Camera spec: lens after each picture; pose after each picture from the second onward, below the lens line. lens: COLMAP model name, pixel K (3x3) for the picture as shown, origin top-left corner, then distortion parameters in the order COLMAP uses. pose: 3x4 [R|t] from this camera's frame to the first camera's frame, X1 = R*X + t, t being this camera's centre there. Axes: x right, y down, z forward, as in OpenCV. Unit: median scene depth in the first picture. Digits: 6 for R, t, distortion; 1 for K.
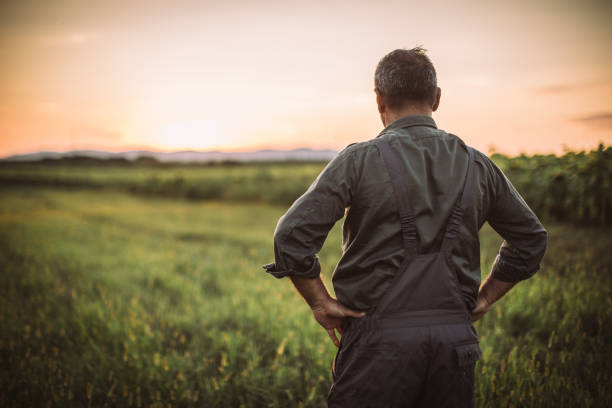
lens RADIAL K [[868.9, 0, 305.4], [0, 868.9, 203.7], [0, 0, 1]] dist [-0.097500, 0.000000]
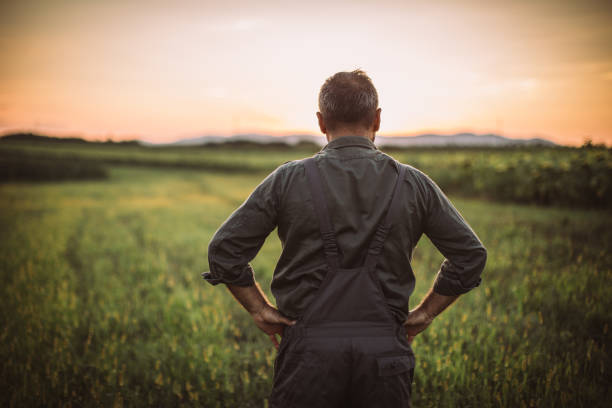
lens RADIAL K [[868.9, 0, 307.8], [0, 868.9, 200.3], [0, 0, 1]] dist [-0.097500, 0.000000]
pose [[0.977497, 0.017556, -0.210216, 0.306015], [-0.013665, 0.999708, 0.019951, -0.044690], [0.210505, -0.016629, 0.977451, -0.039210]]
